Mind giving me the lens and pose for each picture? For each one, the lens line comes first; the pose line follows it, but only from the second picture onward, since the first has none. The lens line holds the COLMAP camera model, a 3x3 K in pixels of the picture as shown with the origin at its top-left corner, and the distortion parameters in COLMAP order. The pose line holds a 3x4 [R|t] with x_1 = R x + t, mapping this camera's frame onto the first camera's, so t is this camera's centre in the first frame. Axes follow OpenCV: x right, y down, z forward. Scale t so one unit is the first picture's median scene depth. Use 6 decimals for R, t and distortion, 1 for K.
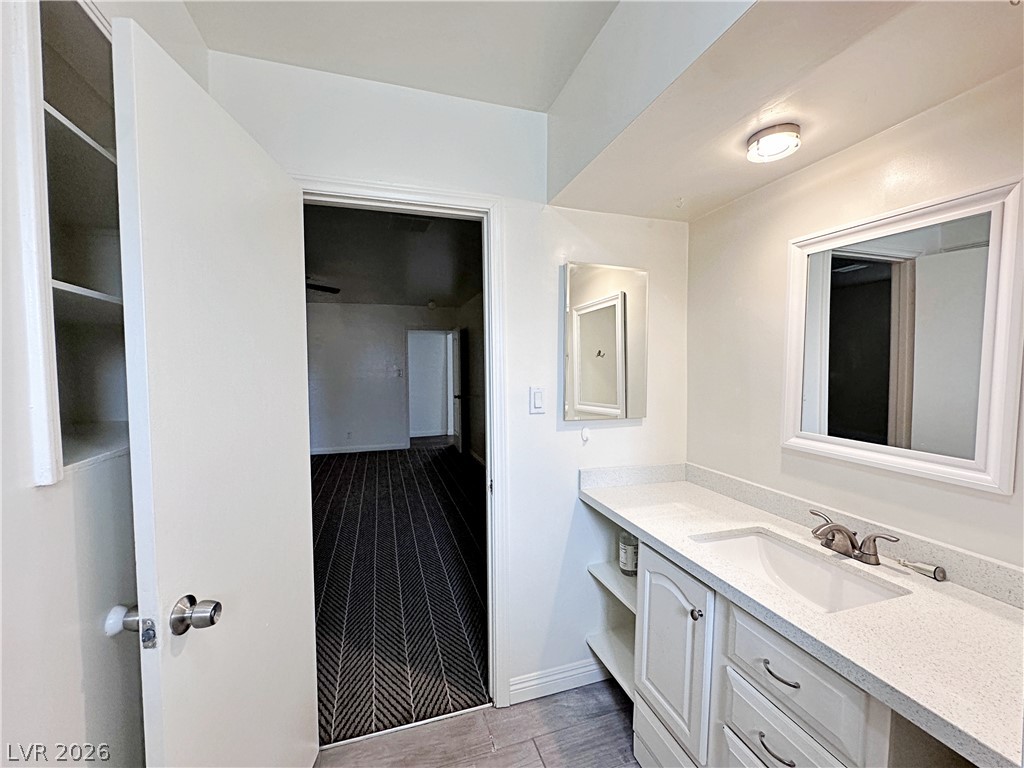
lens RADIAL K [[419.5, 0, 512.0], [0, 419.5, 384.0], [0, 0, 1]] dist [-0.001492, -0.000067]
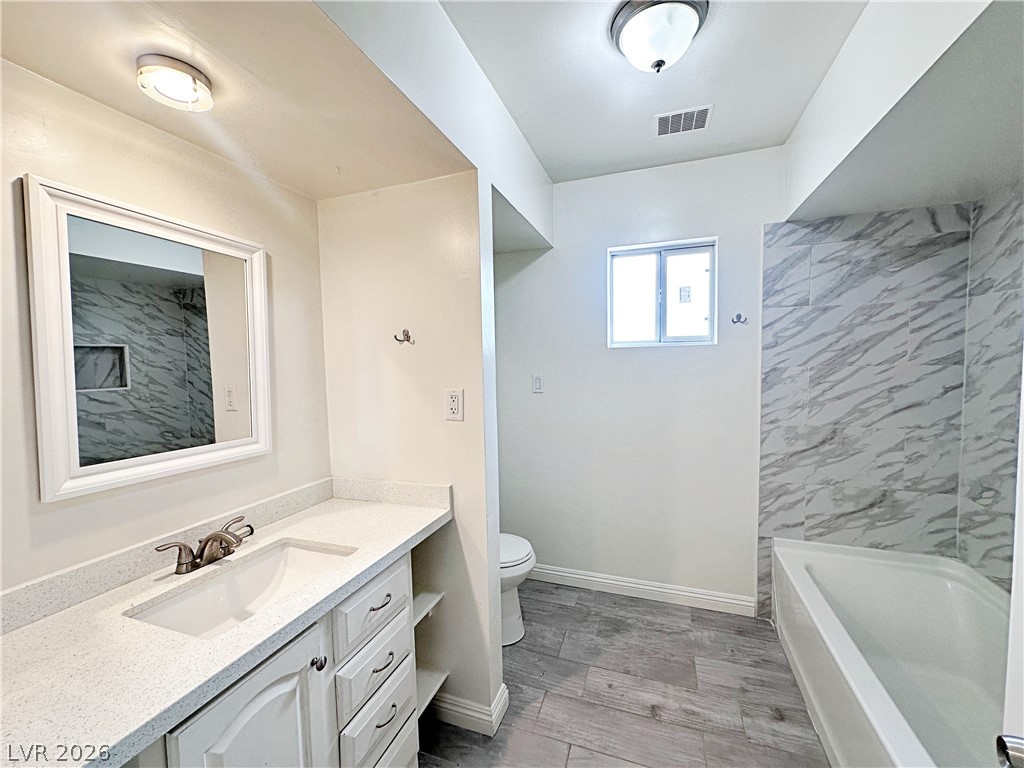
lens RADIAL K [[419.5, 0, 512.0], [0, 419.5, 384.0], [0, 0, 1]] dist [-0.001492, -0.000067]
pose [[-0.796346, -0.016499, 0.604616, -0.375888], [0.045866, 0.995102, 0.087565, -0.066947], [-0.603099, 0.097463, -0.791689, 1.388458]]
